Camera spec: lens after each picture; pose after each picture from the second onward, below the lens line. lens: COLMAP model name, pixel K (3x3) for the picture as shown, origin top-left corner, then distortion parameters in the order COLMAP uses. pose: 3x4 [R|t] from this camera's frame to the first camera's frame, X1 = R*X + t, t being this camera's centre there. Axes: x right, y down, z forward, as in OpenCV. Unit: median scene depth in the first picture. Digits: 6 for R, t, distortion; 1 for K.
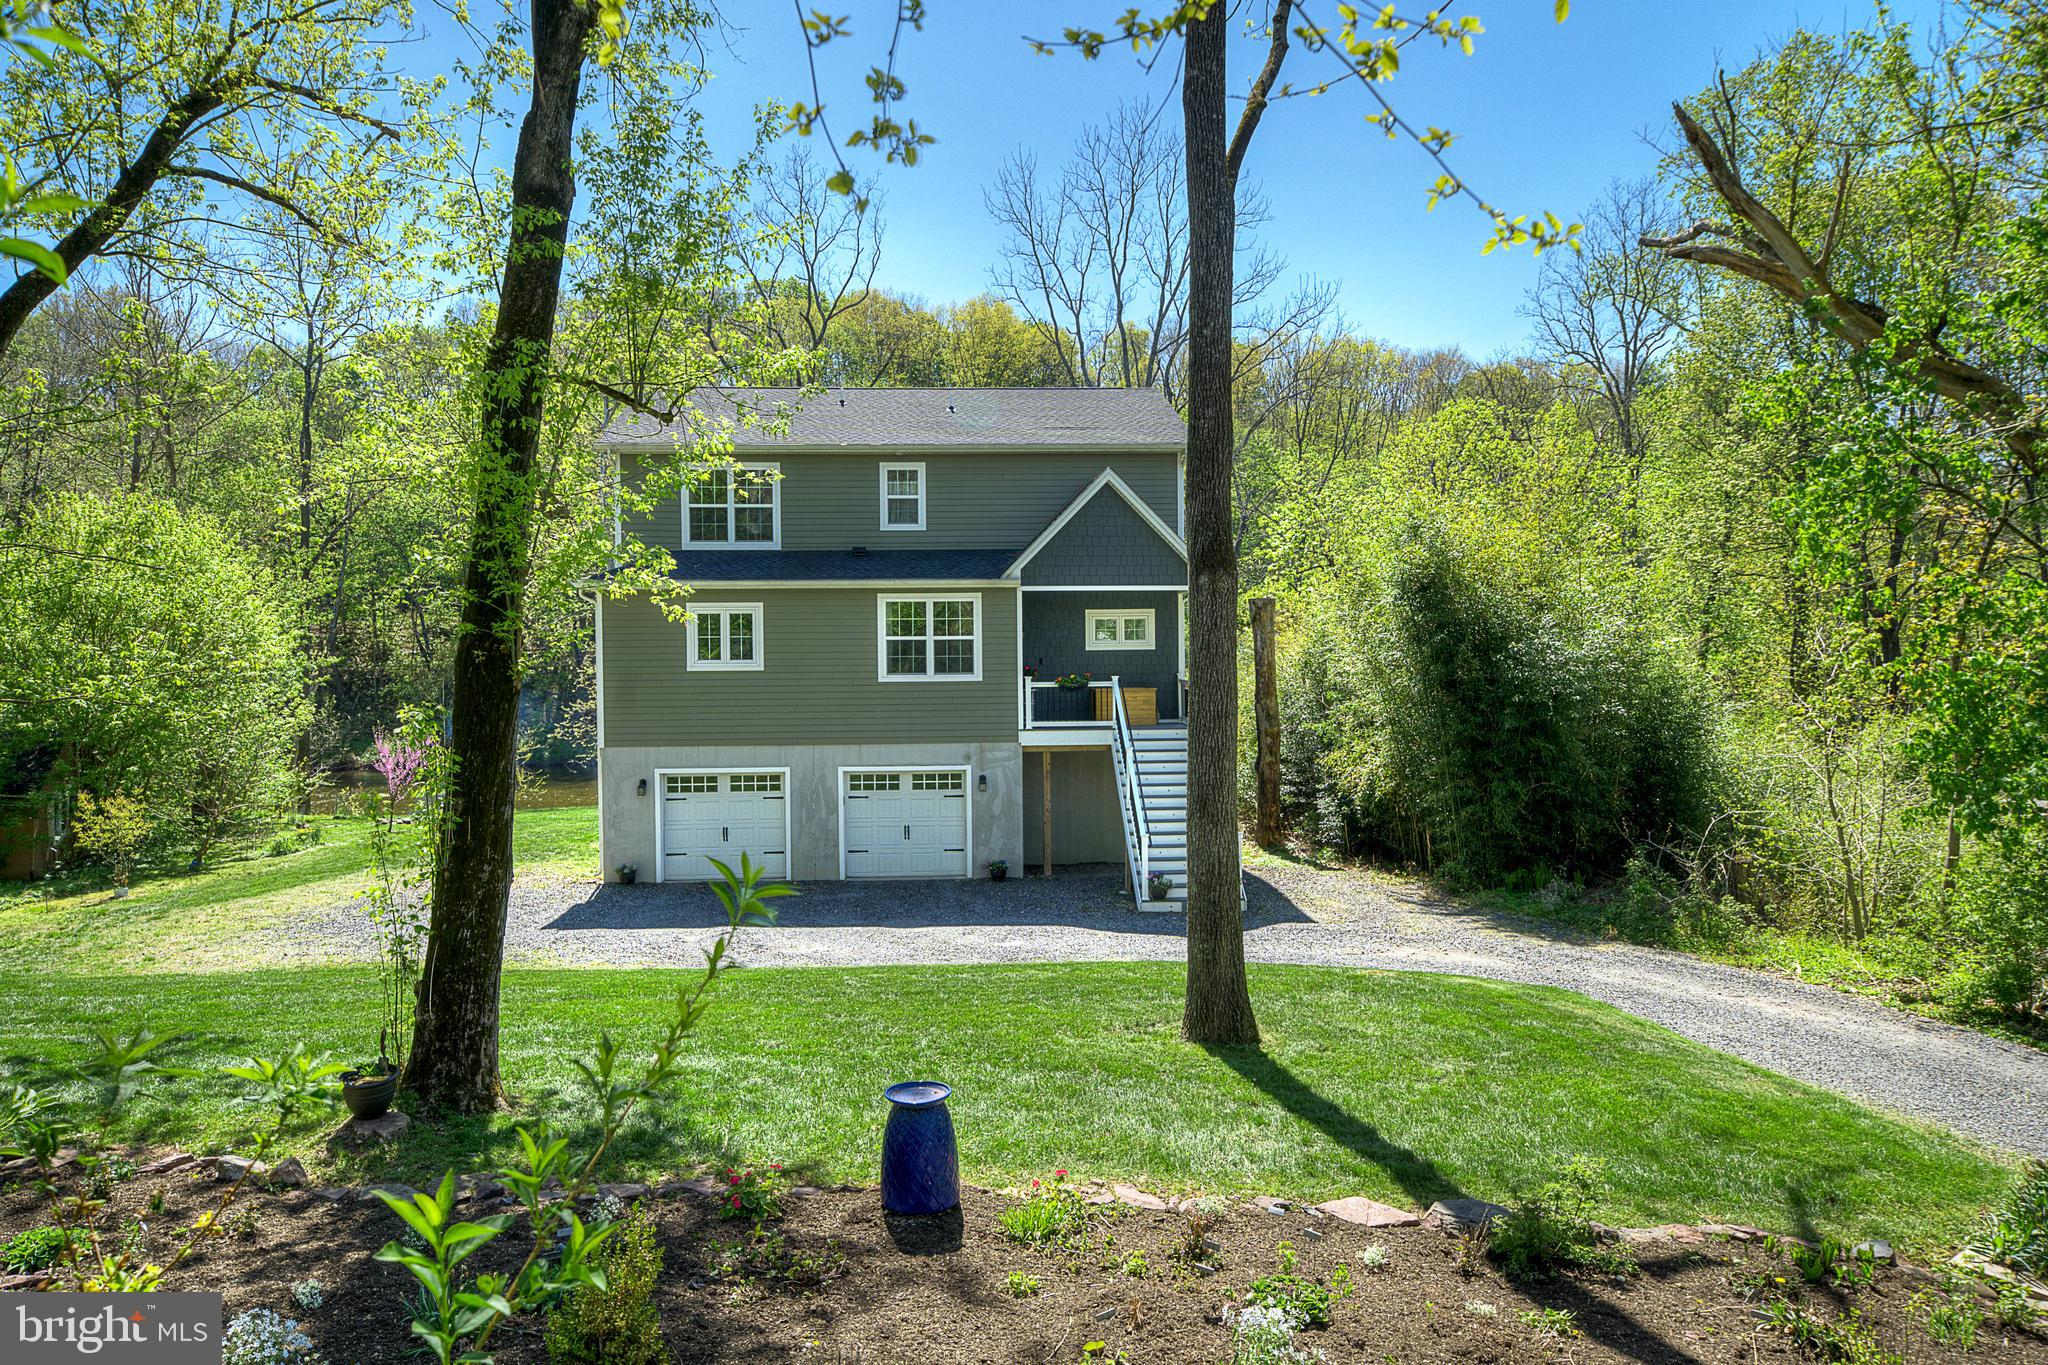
lens RADIAL K [[1476.1, 0, 982.9], [0, 1476.1, 673.5], [0, 0, 1]] dist [0.065589, -0.068499]
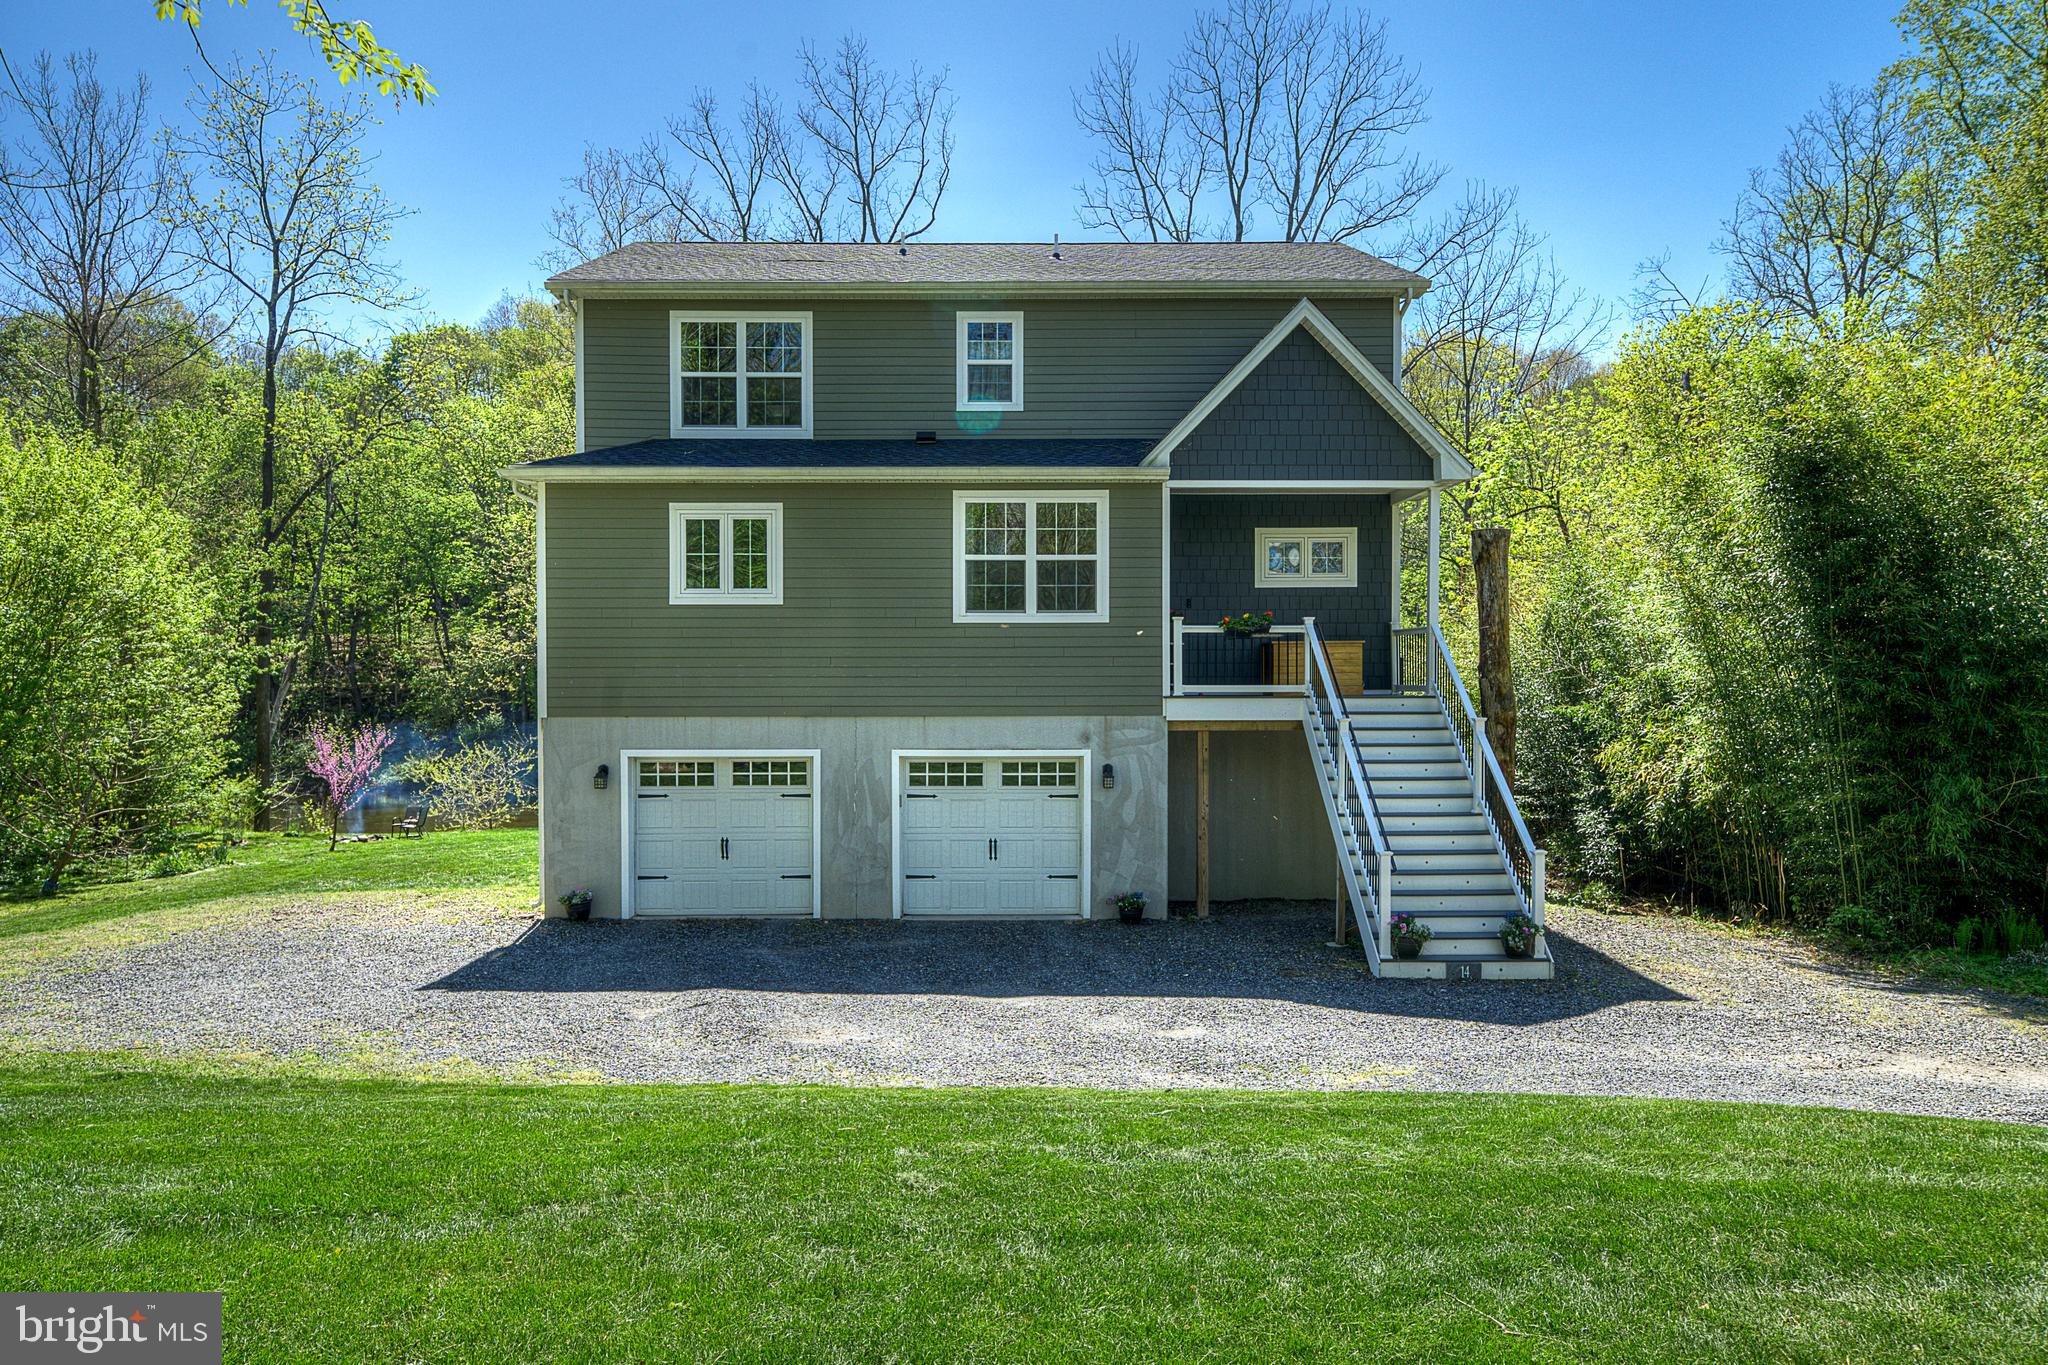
lens RADIAL K [[1476.1, 0, 987.2], [0, 1476.1, 695.1], [0, 0, 1]] dist [0.065589, -0.068499]
pose [[0.999342, 0.008594, -0.035241, -0.031234], [-0.009064, 0.999872, -0.013185, 0.046534], [0.035123, 0.013496, 0.999292, 0.329478]]
